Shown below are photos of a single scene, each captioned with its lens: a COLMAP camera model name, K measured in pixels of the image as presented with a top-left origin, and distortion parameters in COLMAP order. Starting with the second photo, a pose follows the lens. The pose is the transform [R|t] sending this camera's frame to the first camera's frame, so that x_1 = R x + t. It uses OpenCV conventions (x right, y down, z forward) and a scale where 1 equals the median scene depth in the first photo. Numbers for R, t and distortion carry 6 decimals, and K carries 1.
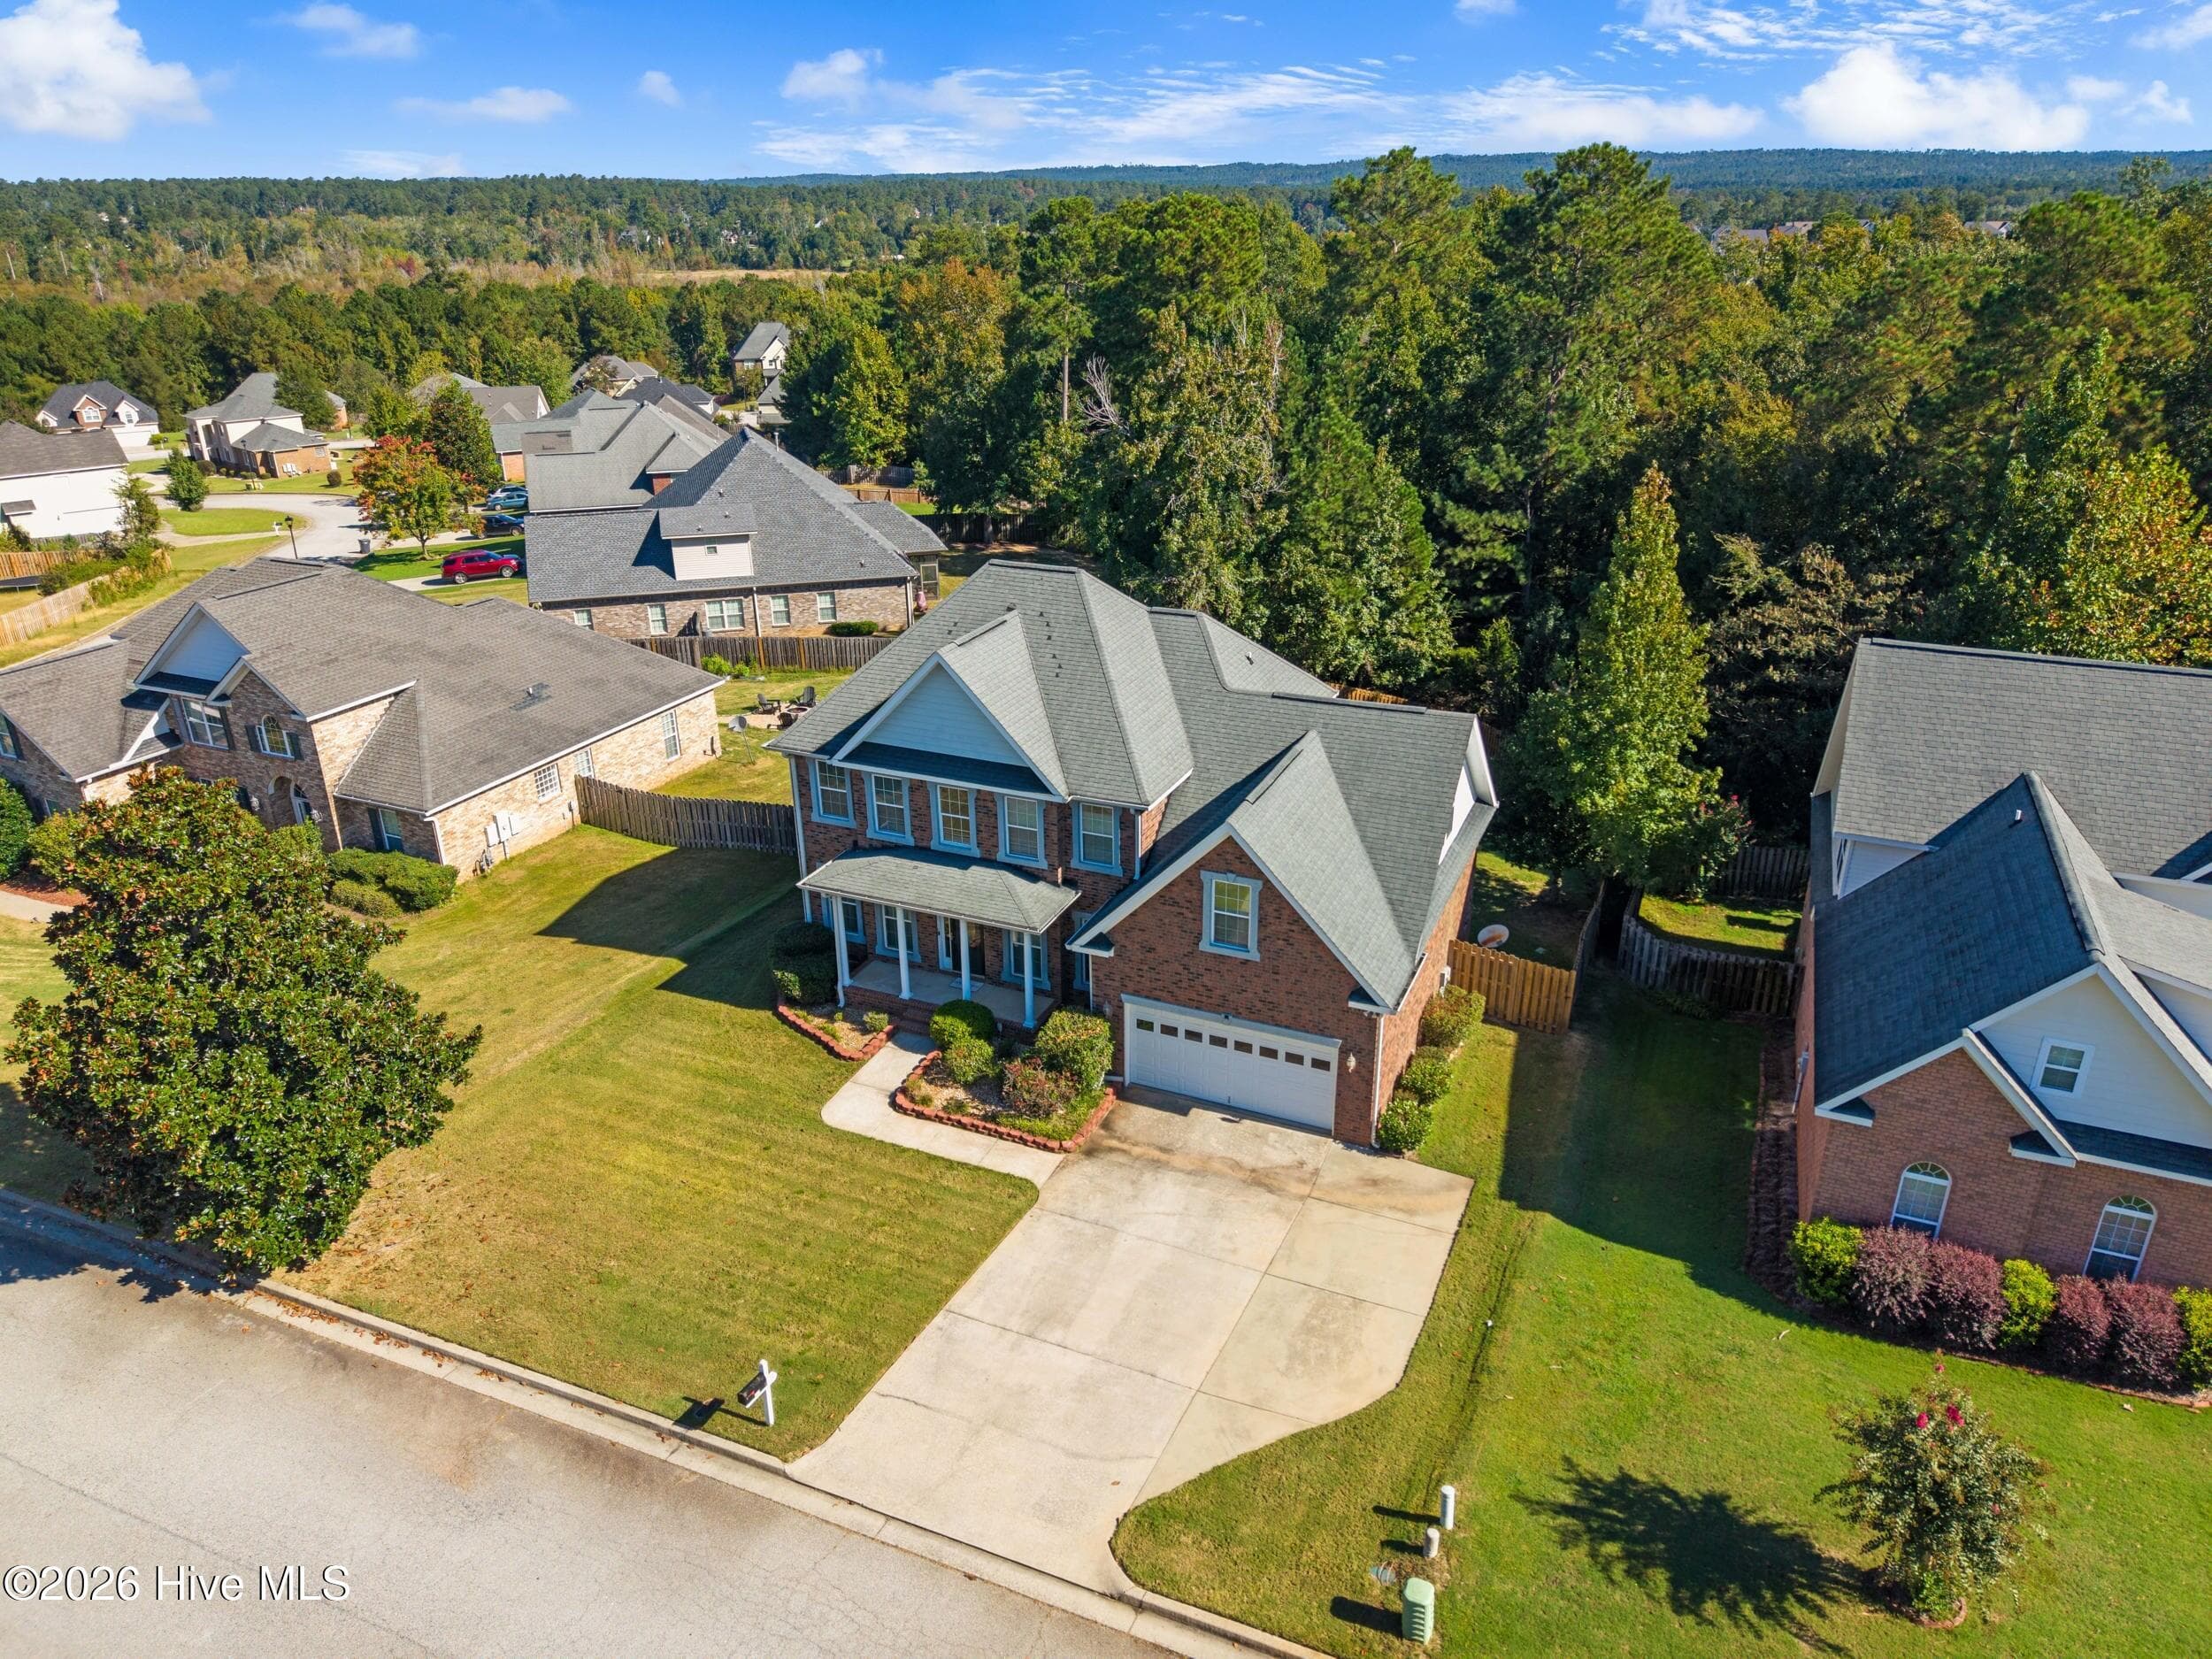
lens RADIAL K [[1494.0, 0, 1108.0], [0, 1494.0, 842.8], [0, 0, 1]] dist [0.025852, -0.024309]
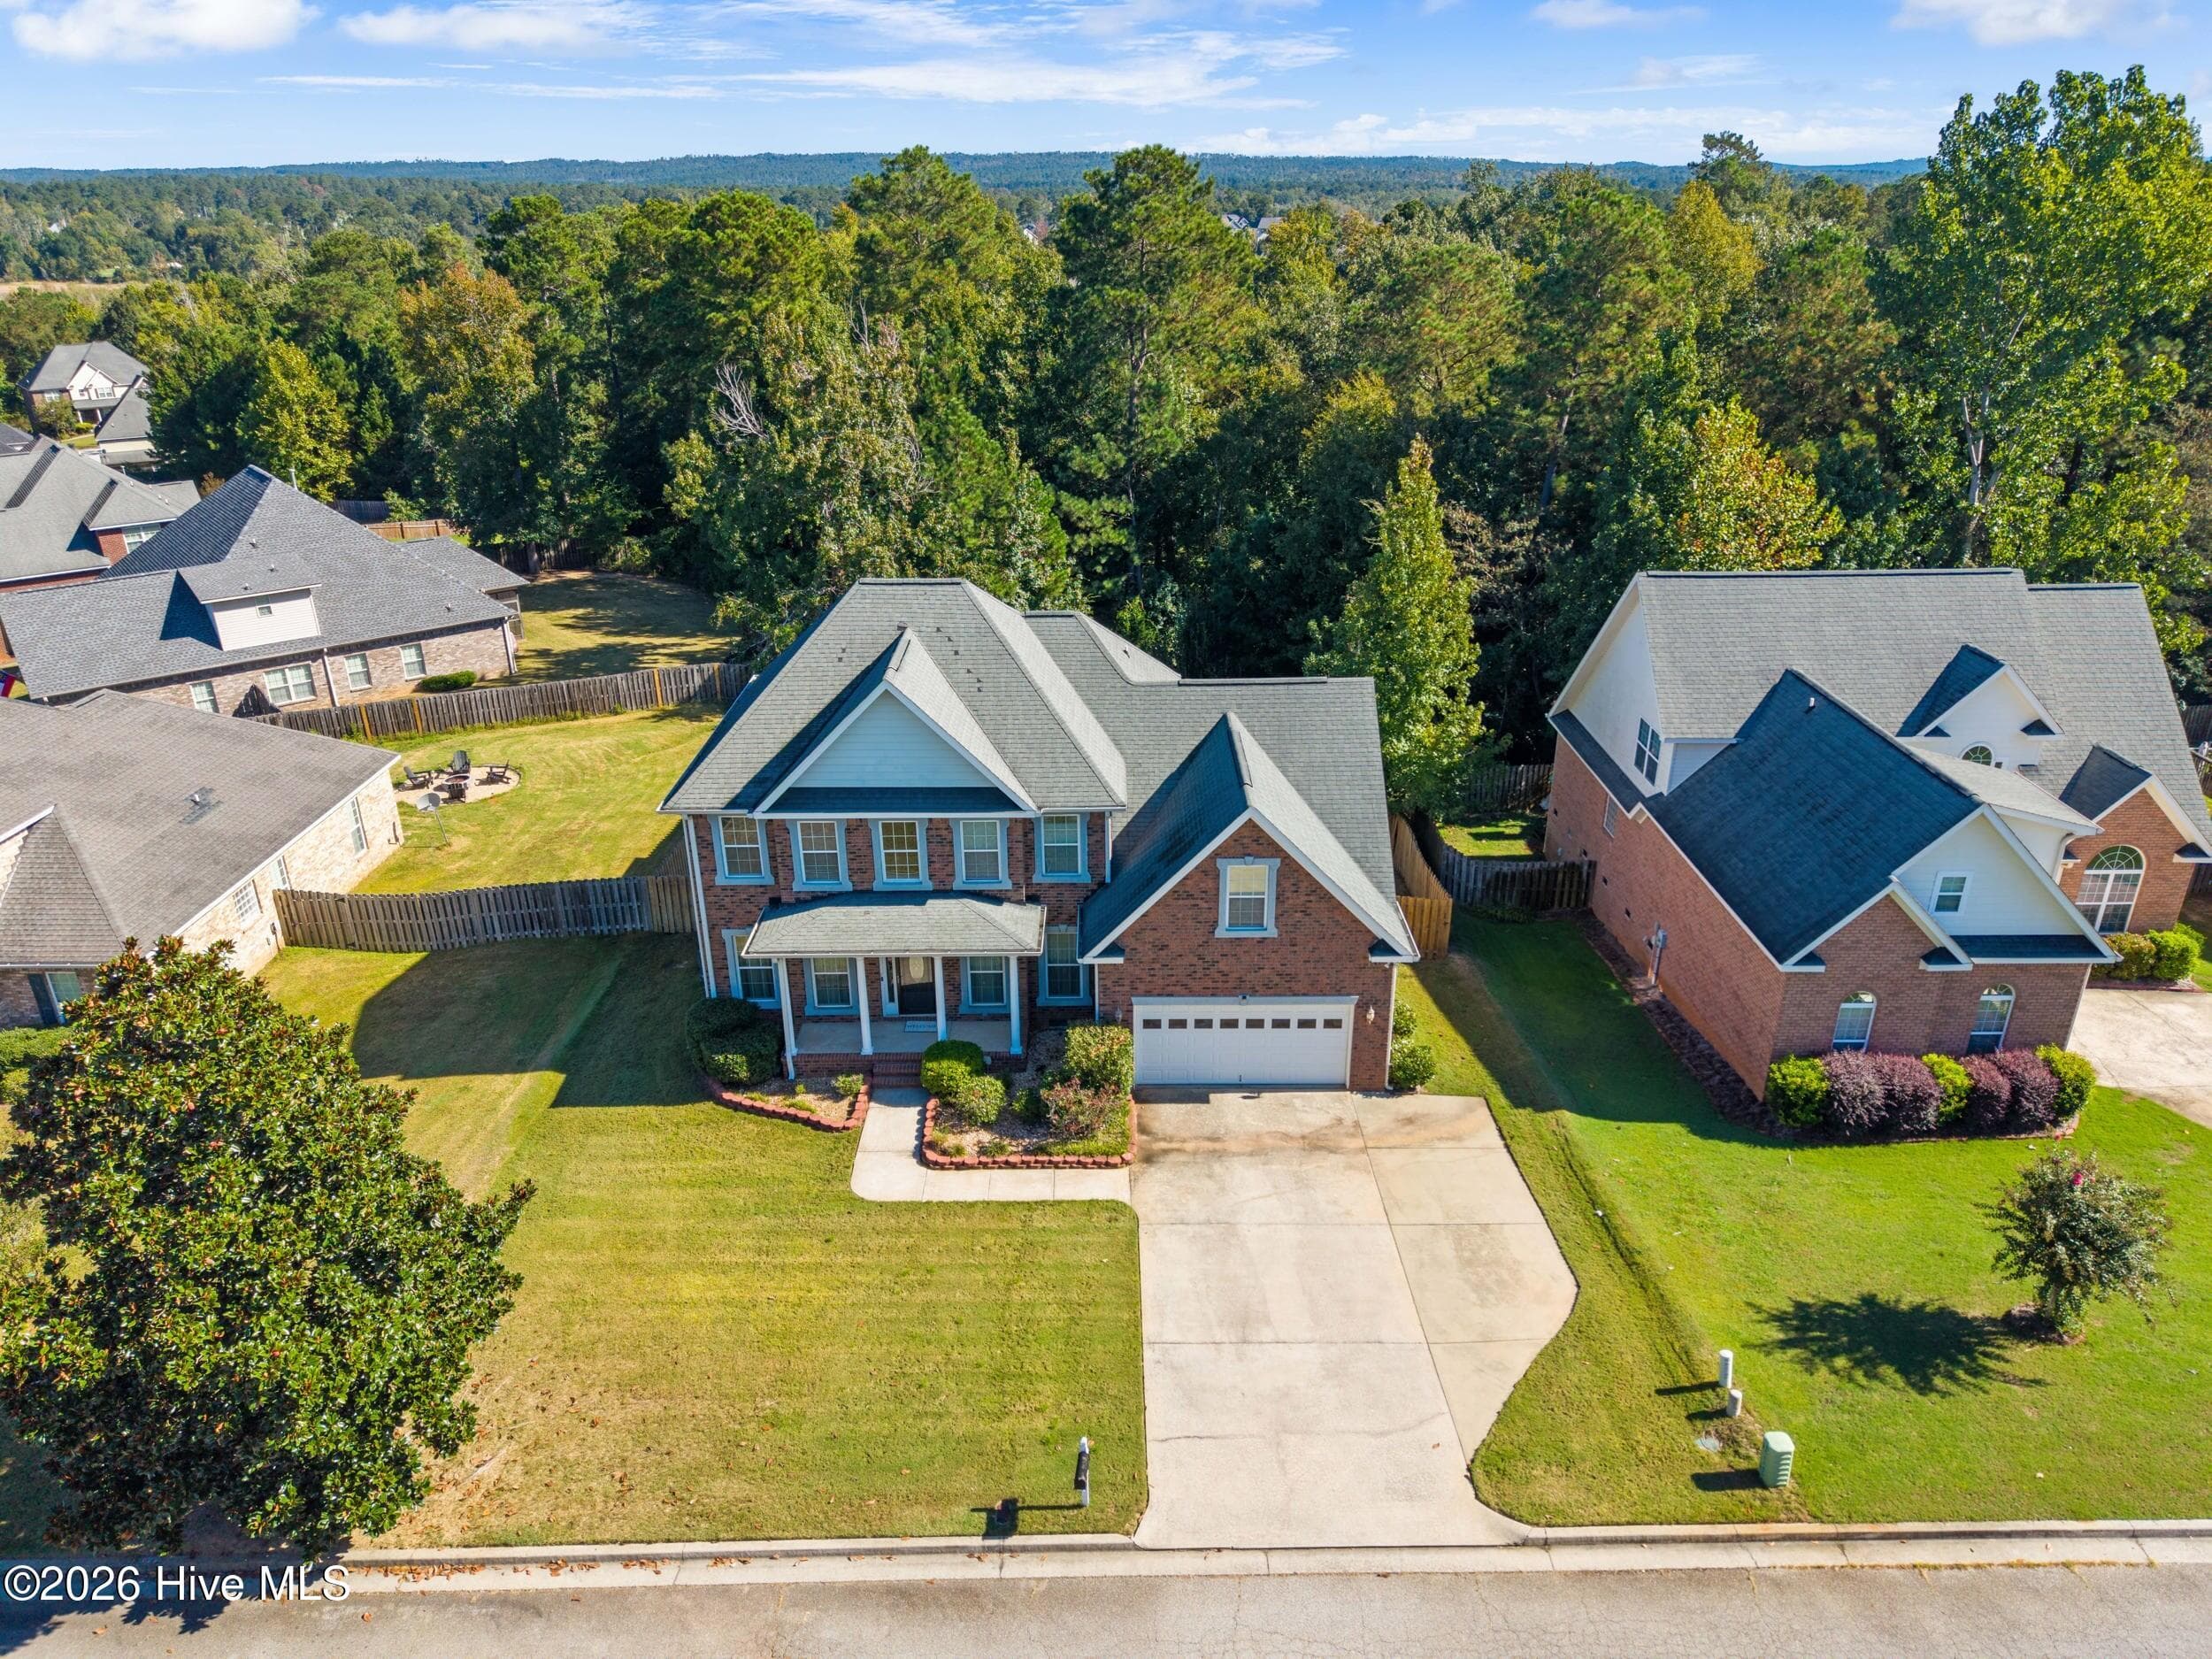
lens RADIAL K [[1494.0, 0, 1104.7], [0, 1494.0, 842.8], [0, 0, 1]] dist [0.025852, -0.024309]
pose [[0.914135, -0.162181, 0.371557, -0.333188], [0.161931, 0.986280, 0.032105, -0.032330], [-0.371665, 0.030819, 0.927855, 0.076257]]
